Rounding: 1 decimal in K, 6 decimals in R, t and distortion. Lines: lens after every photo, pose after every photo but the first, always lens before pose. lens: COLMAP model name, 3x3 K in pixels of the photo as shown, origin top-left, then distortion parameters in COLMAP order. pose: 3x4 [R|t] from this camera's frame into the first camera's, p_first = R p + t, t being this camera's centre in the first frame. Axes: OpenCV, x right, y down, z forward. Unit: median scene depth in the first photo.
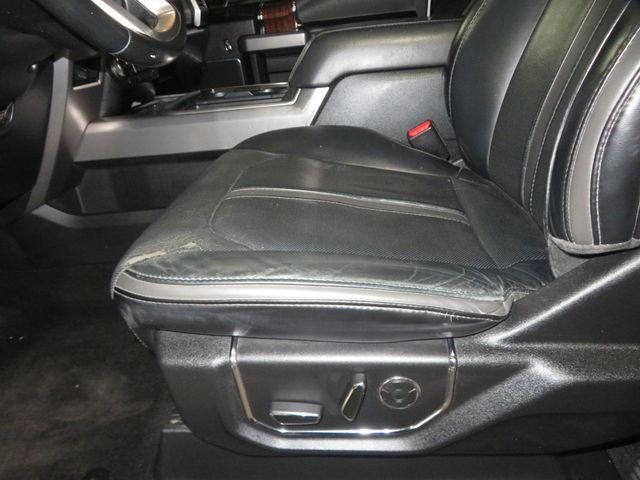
lens RADIAL K [[462.0, 0, 320.2], [0, 462.0, 242.3], [0, 0, 1]] dist [-0.014045, 0.010447]
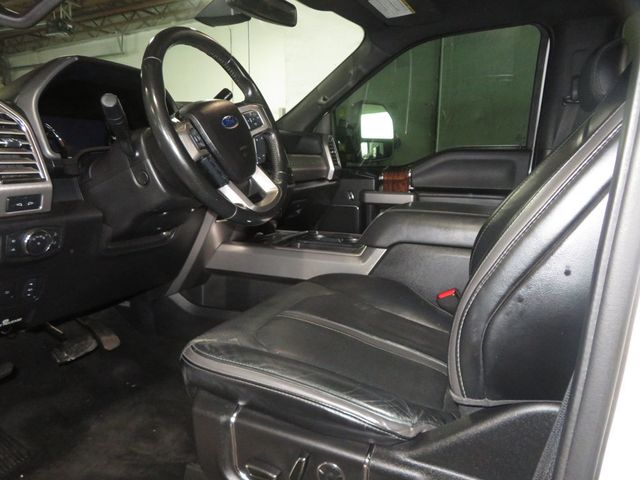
lens RADIAL K [[462.0, 0, 328.5], [0, 462.0, 238.7], [0, 0, 1]] dist [-0.014045, 0.010447]
pose [[0.944101, 0.158972, -0.288794, 0.298223], [-0.231625, 0.943247, -0.237980, -0.013950], [0.234572, 0.291569, 0.927342, -0.342308]]
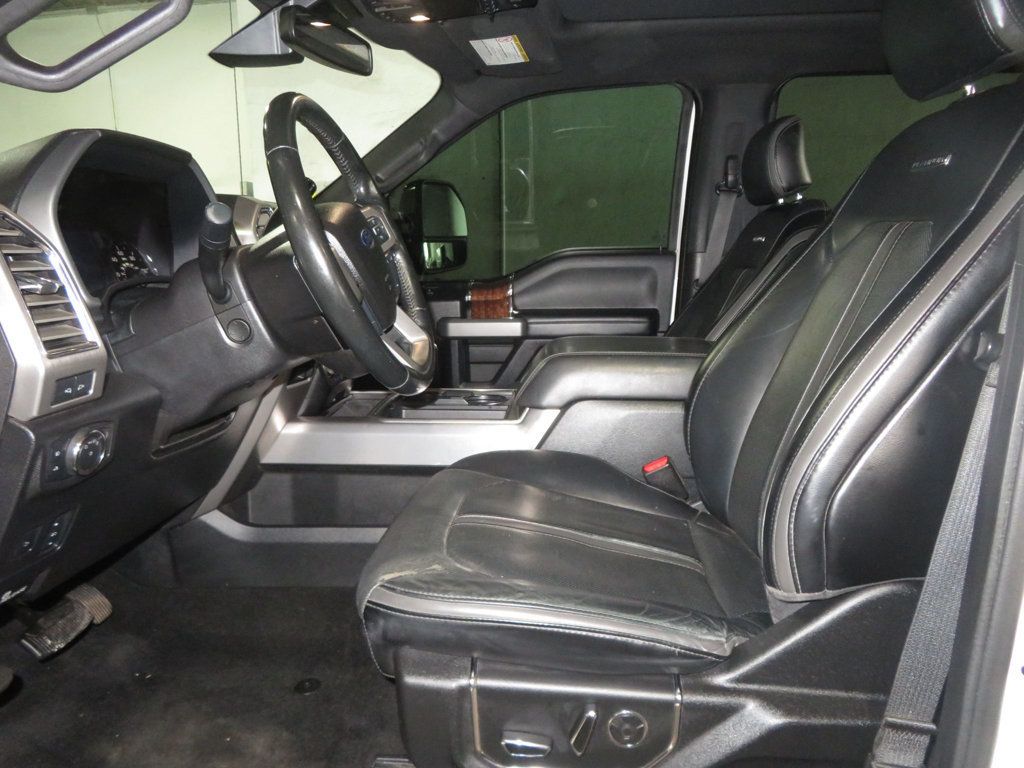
lens RADIAL K [[739.2, 0, 520.1], [0, 739.2, 378.2], [0, 0, 1]] dist [-0.014045, 0.010447]
pose [[0.995853, 0.089923, 0.013836, -0.108068], [-0.082041, 0.953295, -0.290685, 0.048696], [-0.039329, 0.288344, 0.956719, -0.534166]]
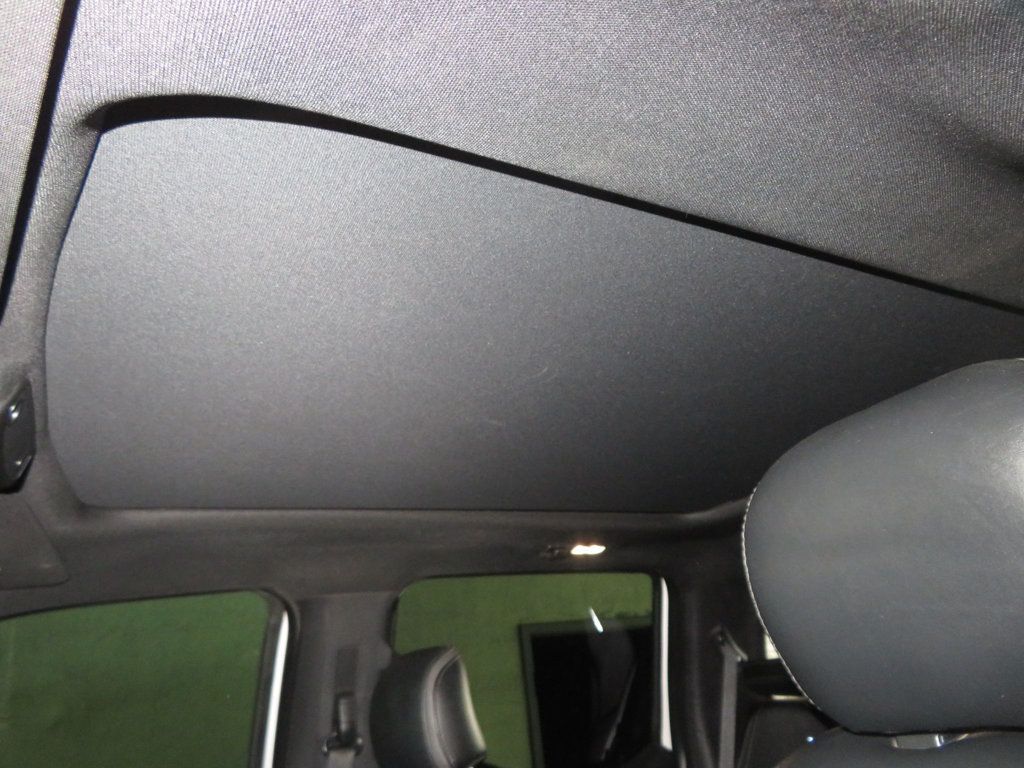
lens RADIAL K [[739.2, 0, 519.7], [0, 739.2, 385.6], [0, 0, 1]] dist [-0.014045, 0.010447]
pose [[0.841494, 0.213114, 0.496458, -0.075941], [0.260666, 0.644732, -0.718591, -0.706169], [-0.473224, 0.734100, 0.486987, 0.189540]]
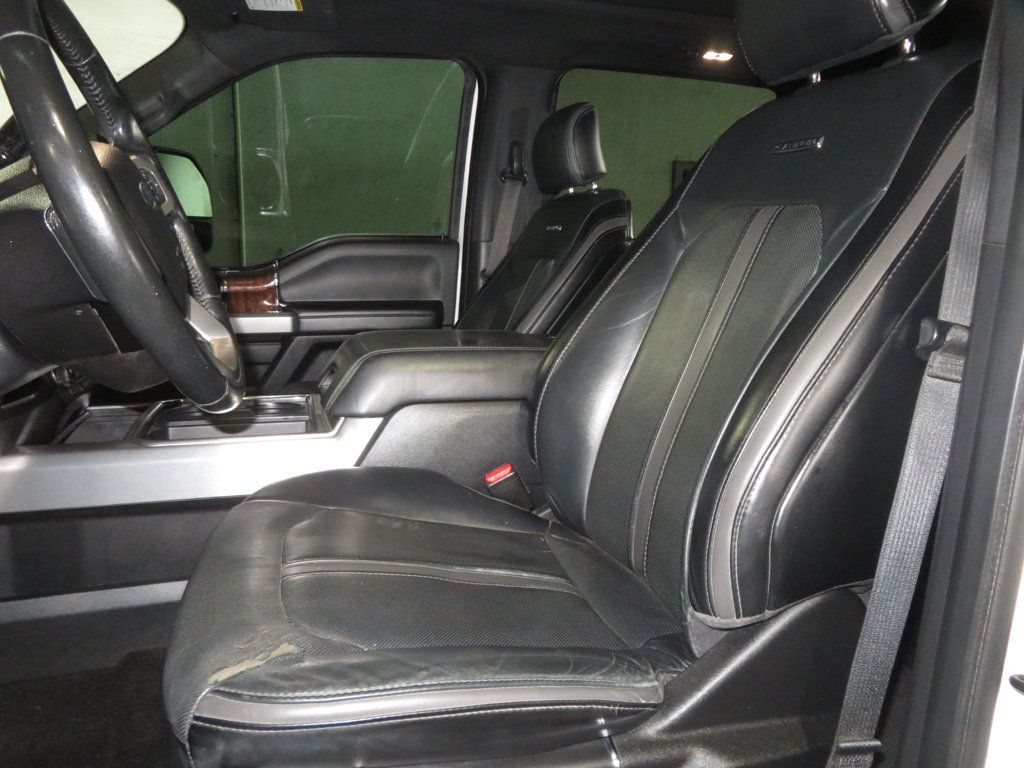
lens RADIAL K [[739.2, 0, 520.3], [0, 739.2, 378.1], [0, 0, 1]] dist [-0.014045, 0.010447]
pose [[0.929546, 0.054444, 0.364664, -0.279417], [0.057645, 0.955416, -0.289581, -0.033464], [-0.364171, 0.290200, 0.884965, -0.257814]]
